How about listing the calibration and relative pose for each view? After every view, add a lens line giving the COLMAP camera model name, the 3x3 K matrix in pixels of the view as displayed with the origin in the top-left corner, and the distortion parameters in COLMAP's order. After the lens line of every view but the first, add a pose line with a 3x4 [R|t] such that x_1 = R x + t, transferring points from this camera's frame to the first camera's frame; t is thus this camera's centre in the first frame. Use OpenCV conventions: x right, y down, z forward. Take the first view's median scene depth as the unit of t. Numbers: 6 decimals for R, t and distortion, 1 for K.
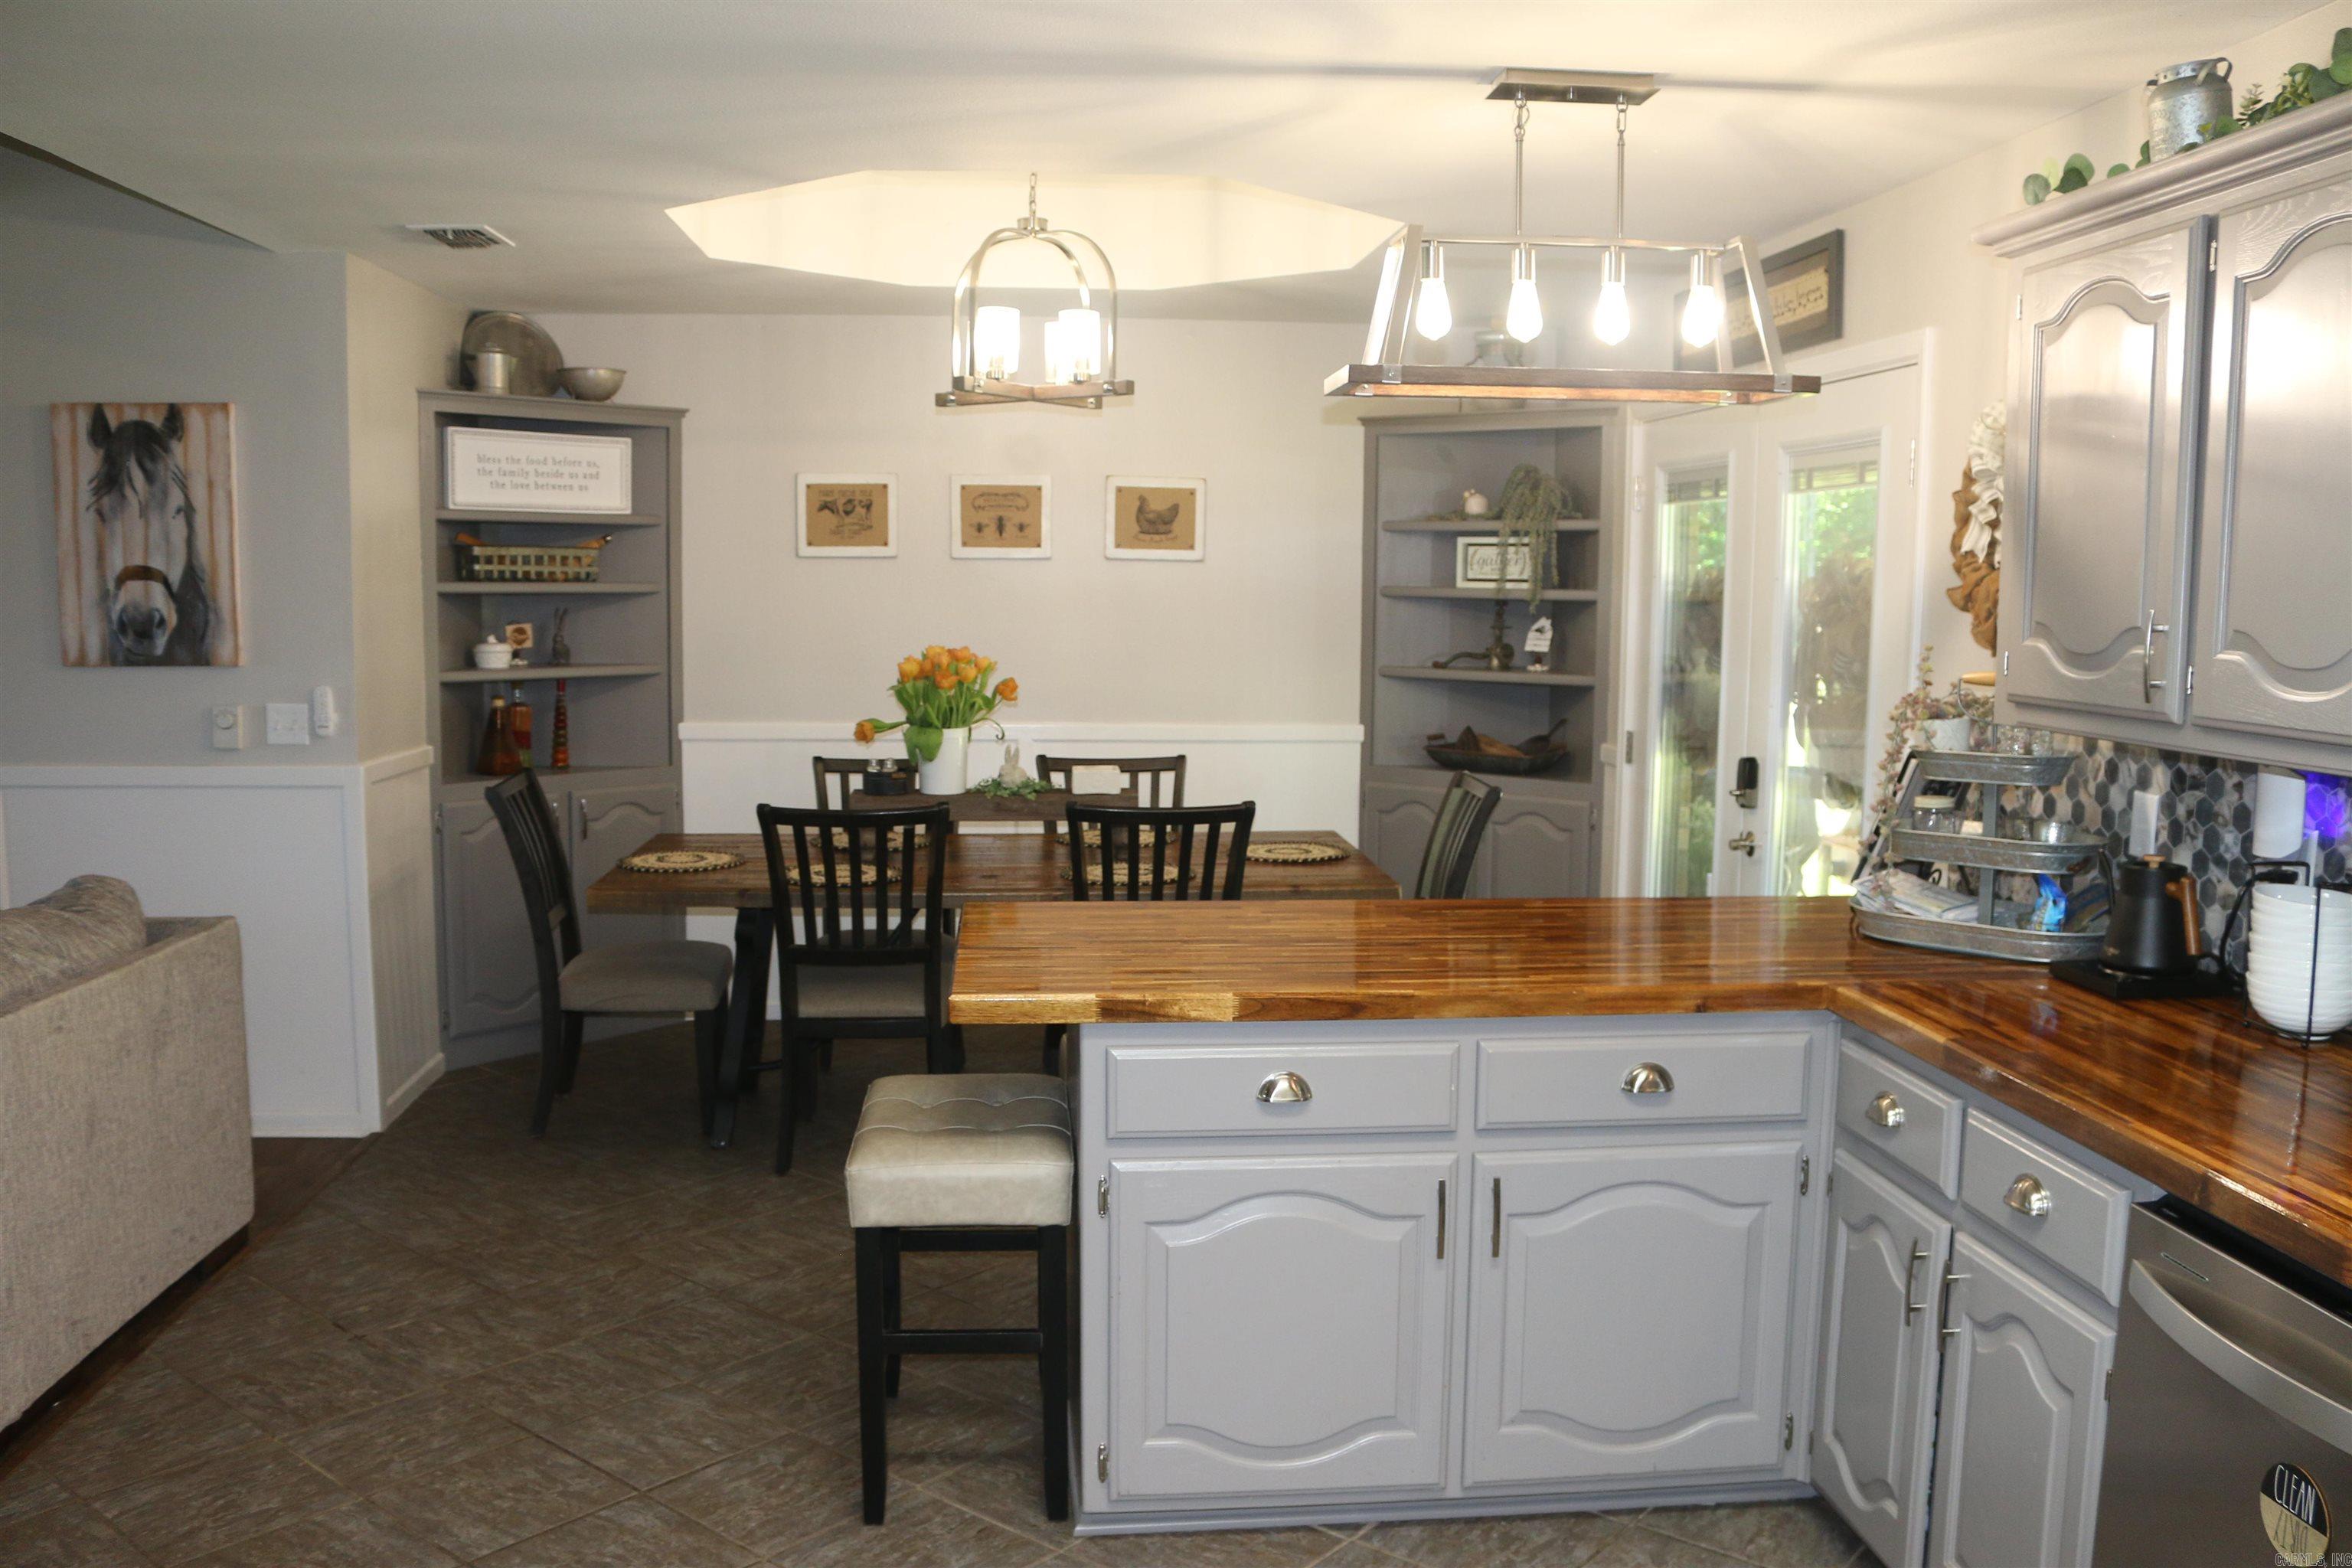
lens RADIAL K [[1928.0, 0, 1176.0], [0, 1928.0, 784.0], [0, 0, 1]] dist [-0.163745, 0.150753]
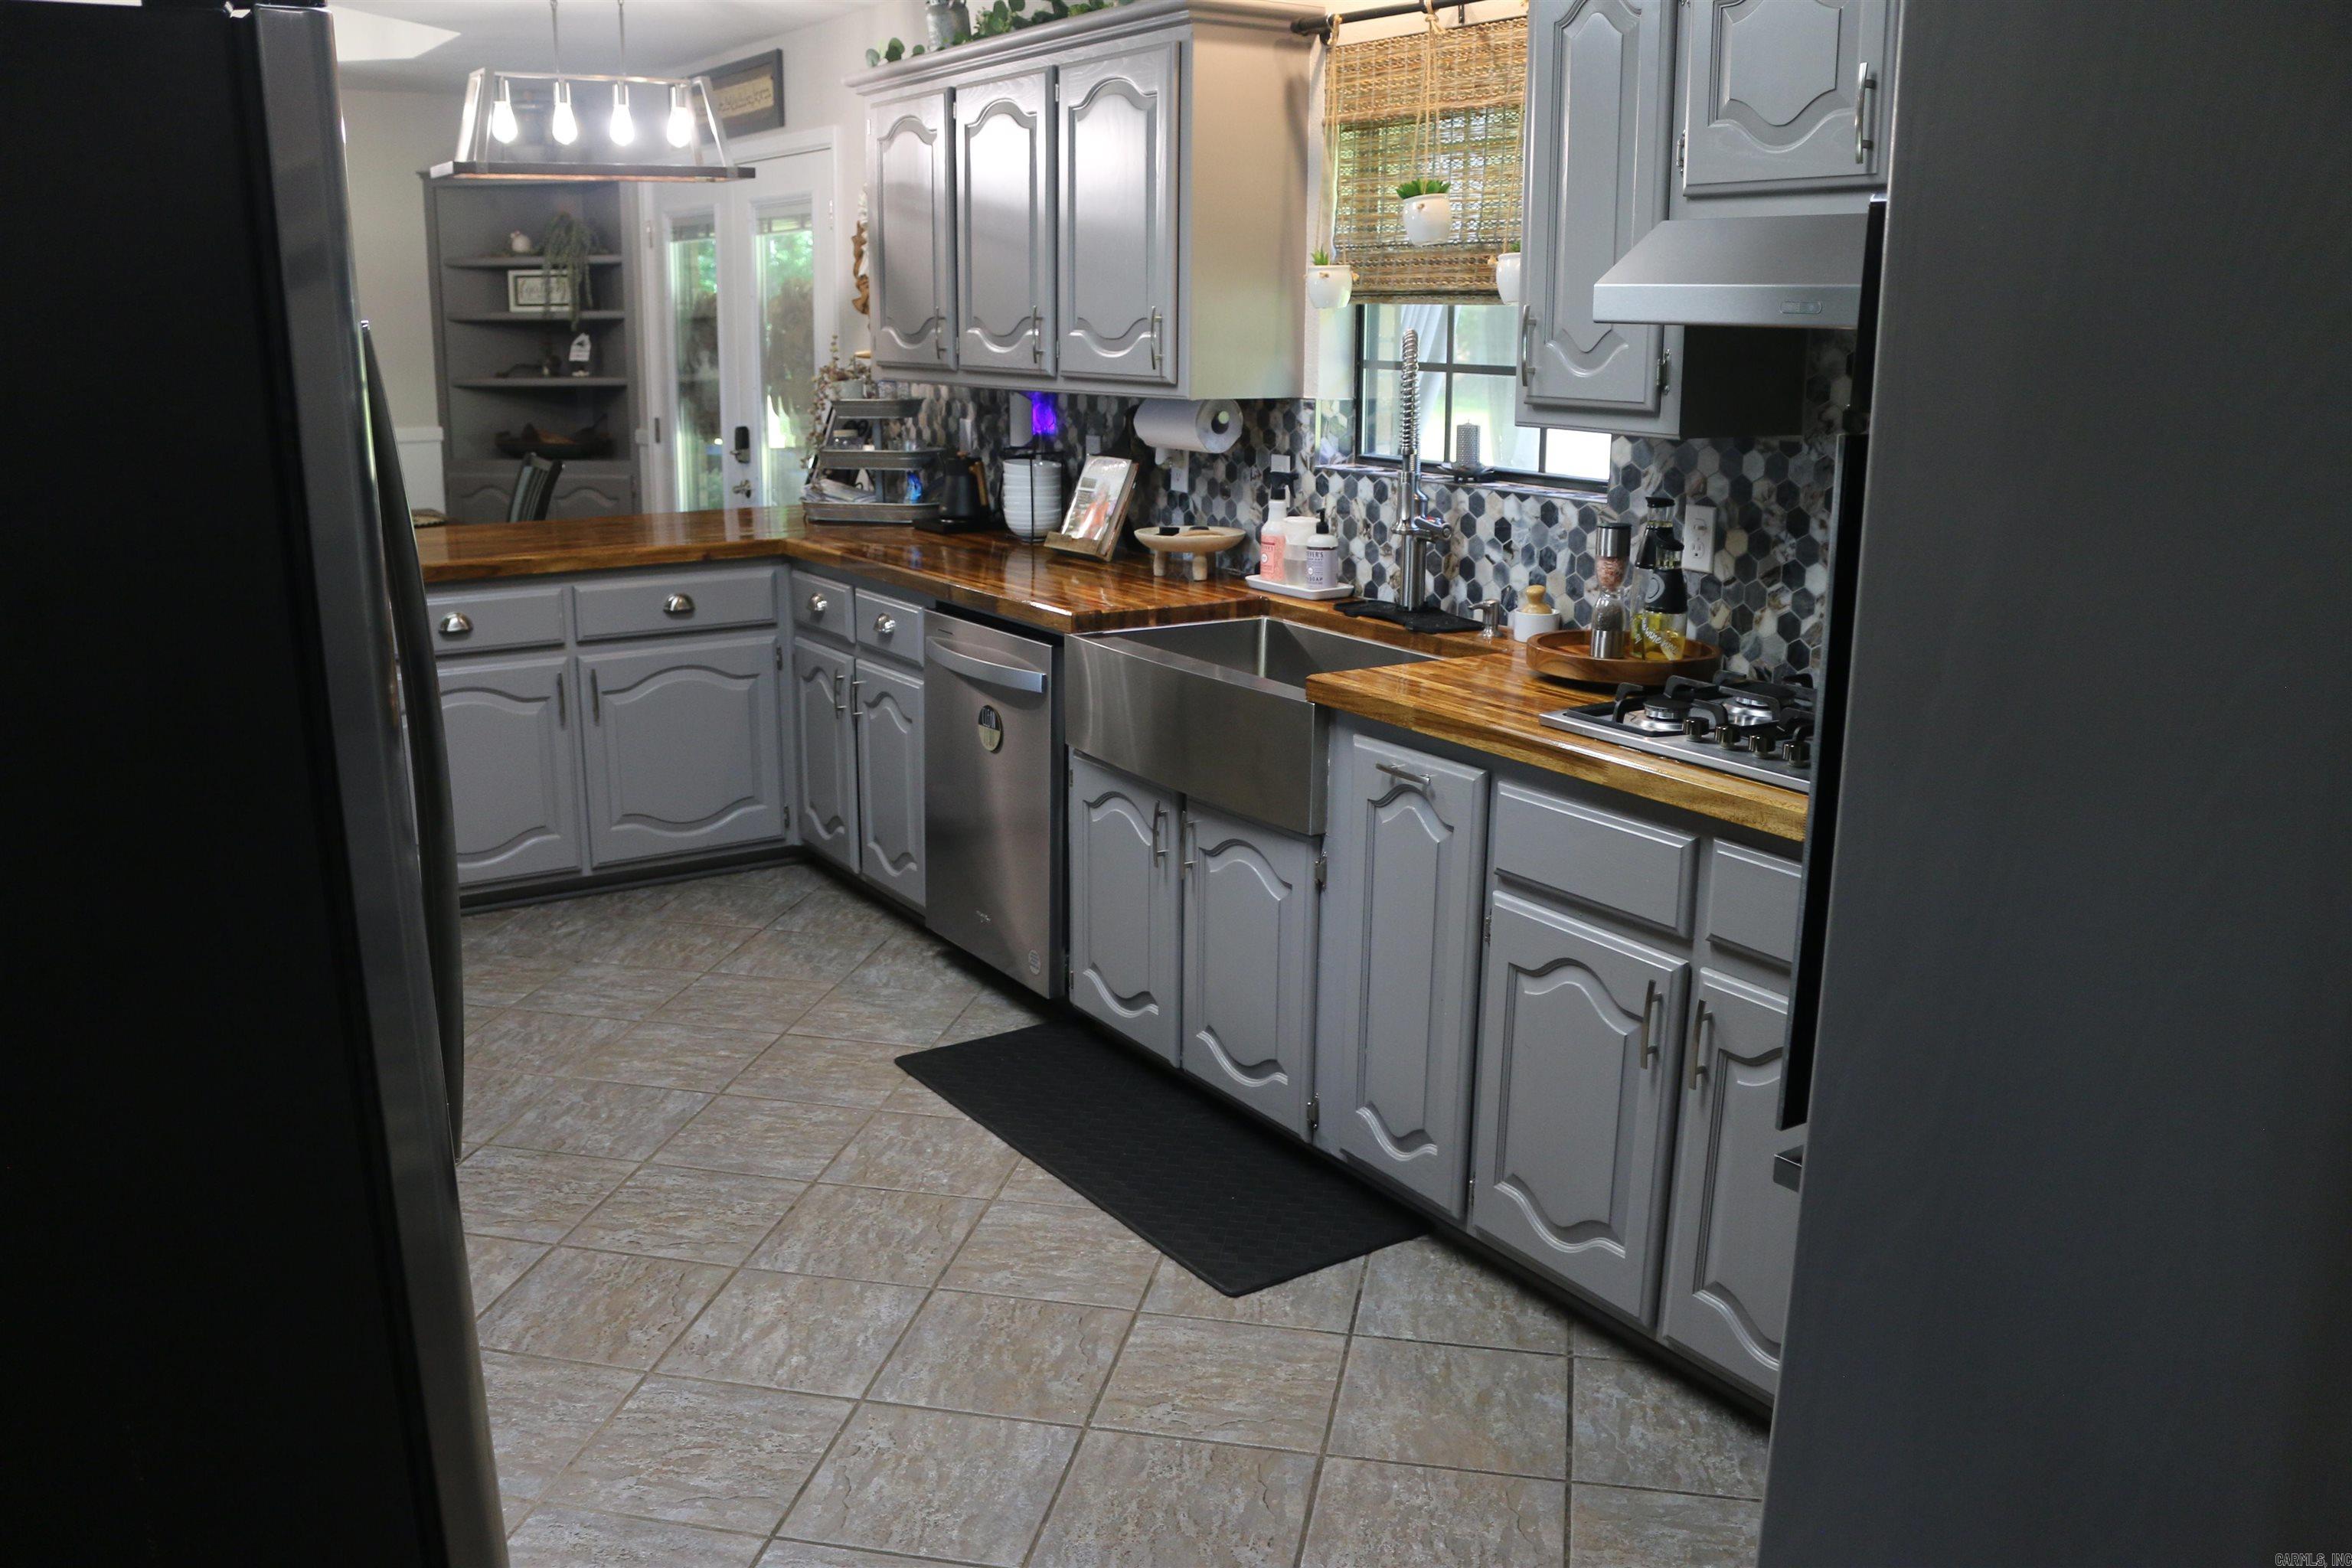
lens RADIAL K [[1928.0, 0, 1176.0], [0, 1928.0, 784.0], [0, 0, 1]] dist [-0.163745, 0.150753]
pose [[0.881277, -0.118157, 0.457591, -0.101091], [0.052798, 0.986796, 0.153122, 0.054537], [-0.469642, -0.110783, 0.875879, -0.460054]]
